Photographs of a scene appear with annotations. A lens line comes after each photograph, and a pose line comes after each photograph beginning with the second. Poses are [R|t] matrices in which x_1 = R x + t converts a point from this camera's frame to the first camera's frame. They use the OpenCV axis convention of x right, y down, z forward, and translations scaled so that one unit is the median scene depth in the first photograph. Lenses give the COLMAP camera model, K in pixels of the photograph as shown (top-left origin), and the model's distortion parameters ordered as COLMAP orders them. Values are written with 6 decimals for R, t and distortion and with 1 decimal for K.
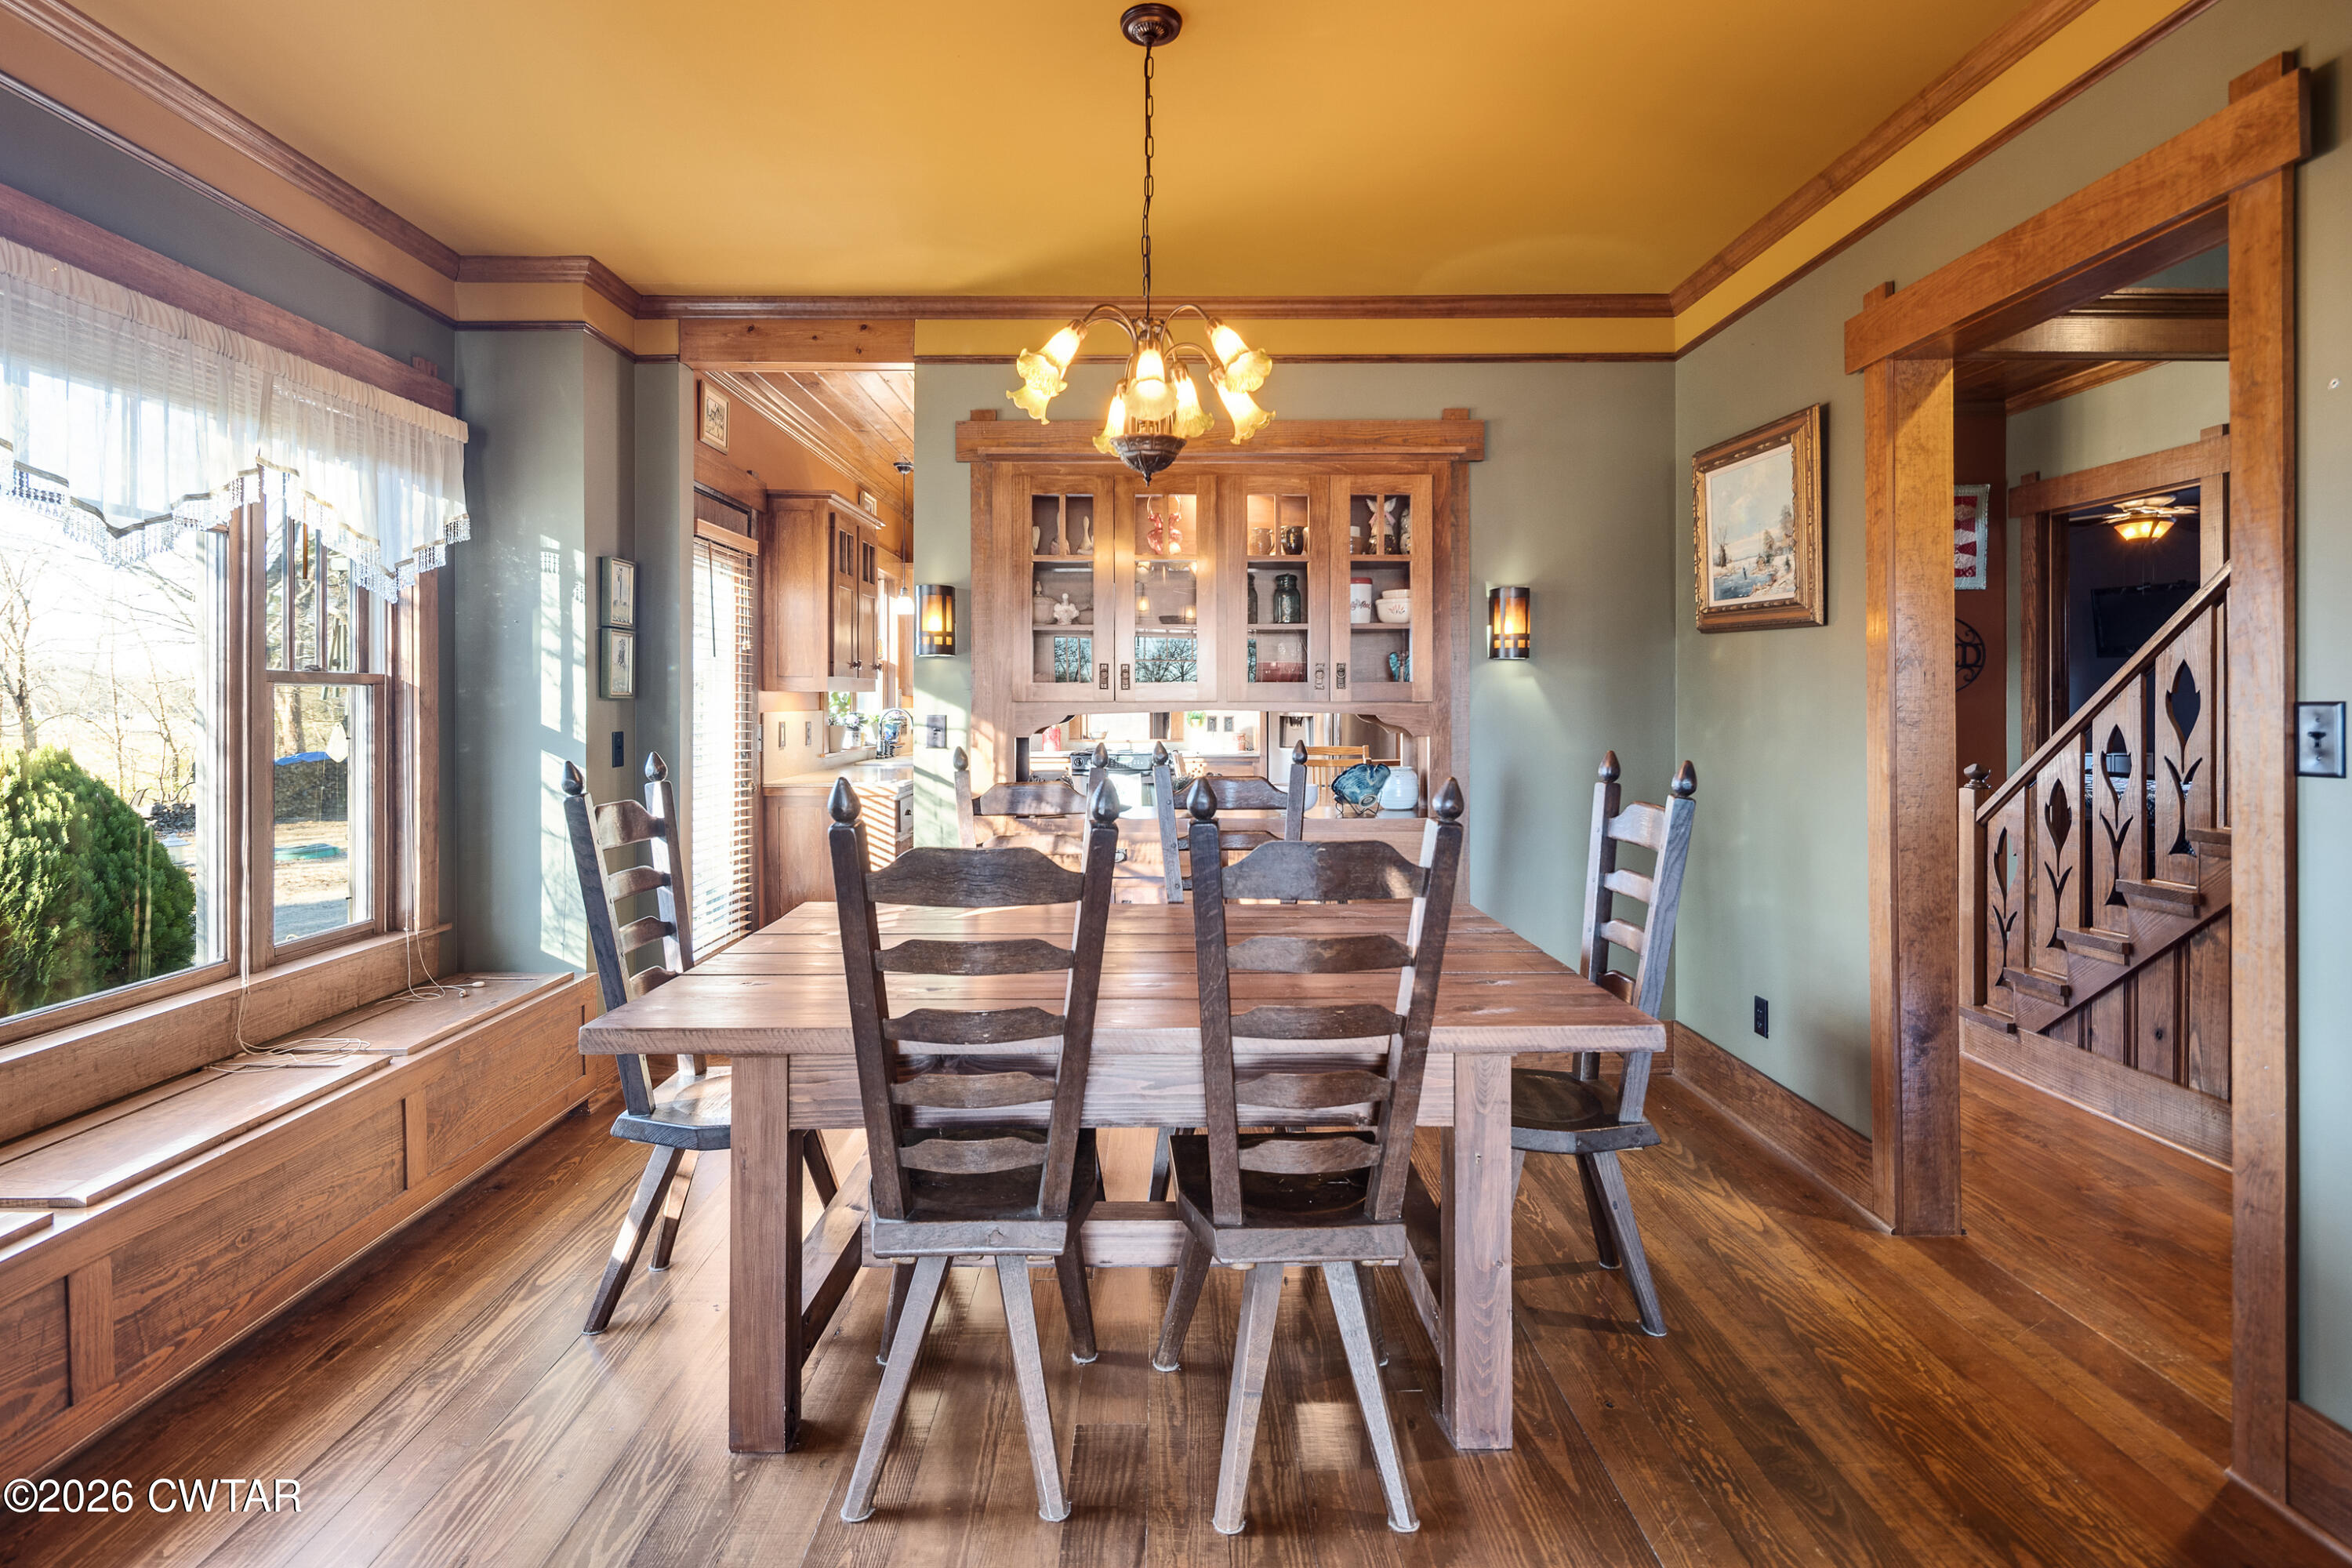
lens RADIAL K [[1153.5, 0, 1164.3], [0, 1153.5, 724.8], [0, 0, 1]] dist [0.000040, -0.001195]
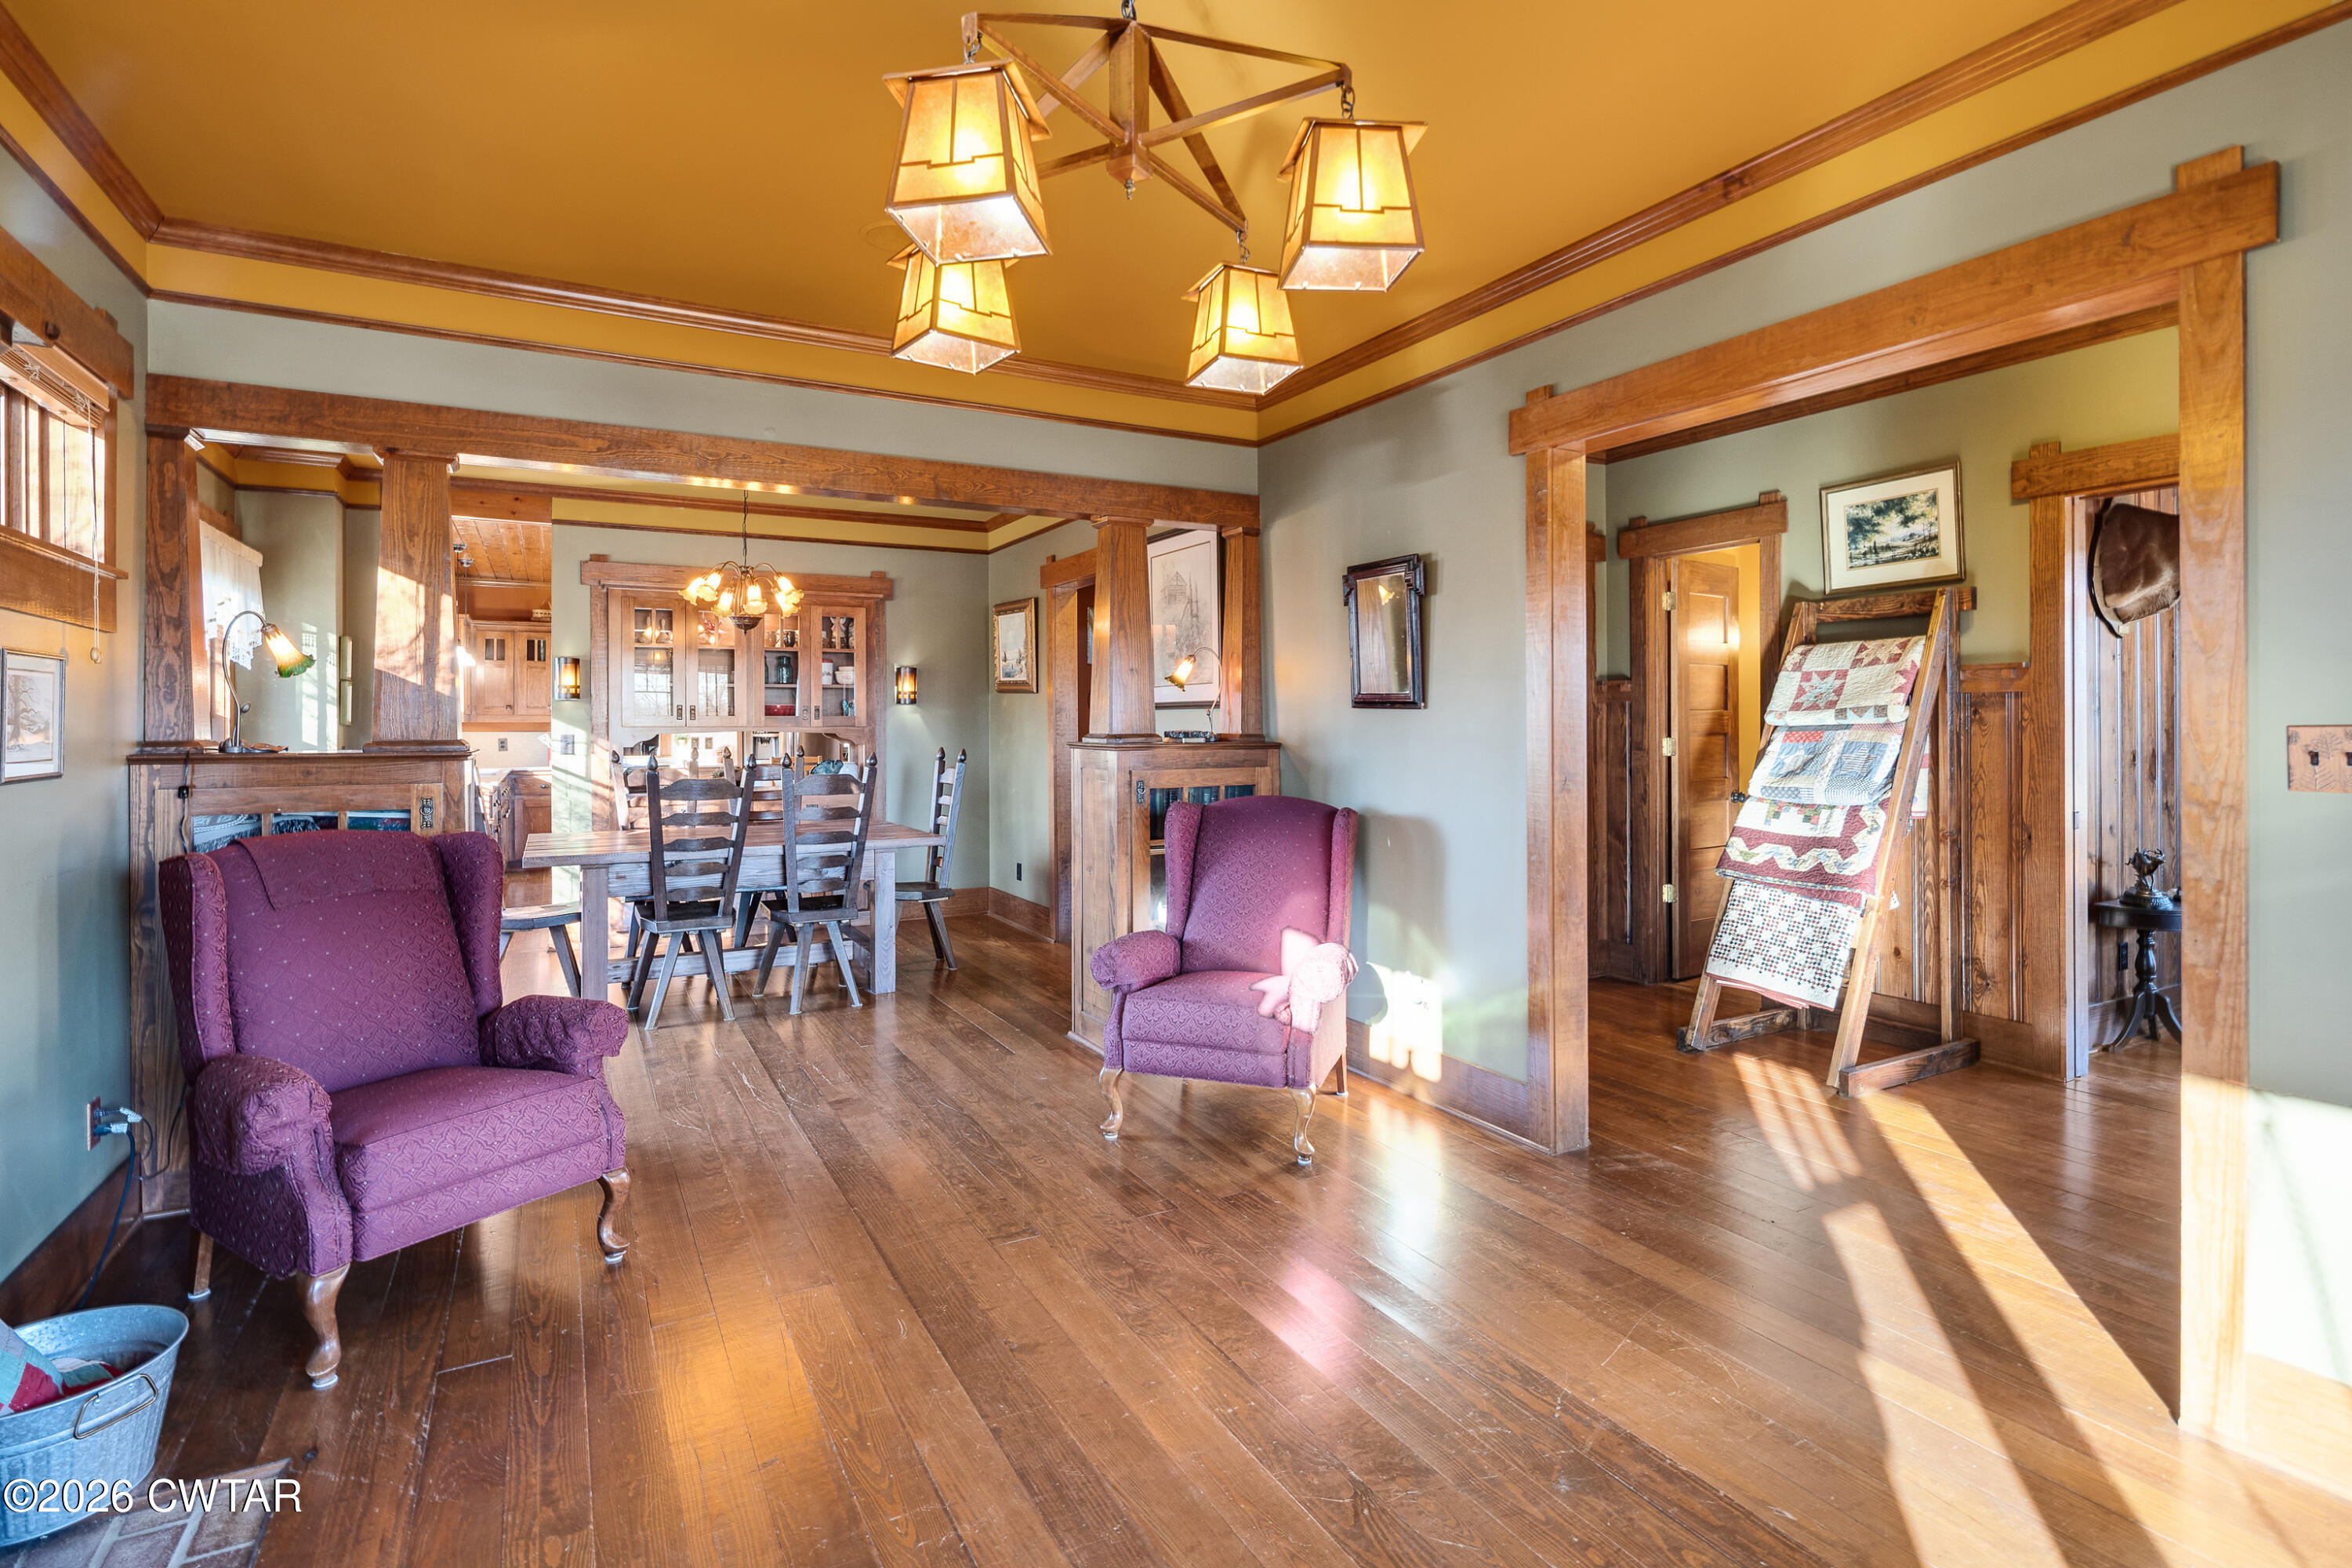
lens RADIAL K [[1153.5, 0, 1164.3], [0, 1153.5, 724.8], [0, 0, 1]] dist [0.000040, -0.001195]
pose [[0.886530, -0.000558, 0.462671, -0.211019], [0.010070, 0.999786, -0.018089, 0.016646], [-0.462562, 0.020696, 0.886345, -0.910236]]
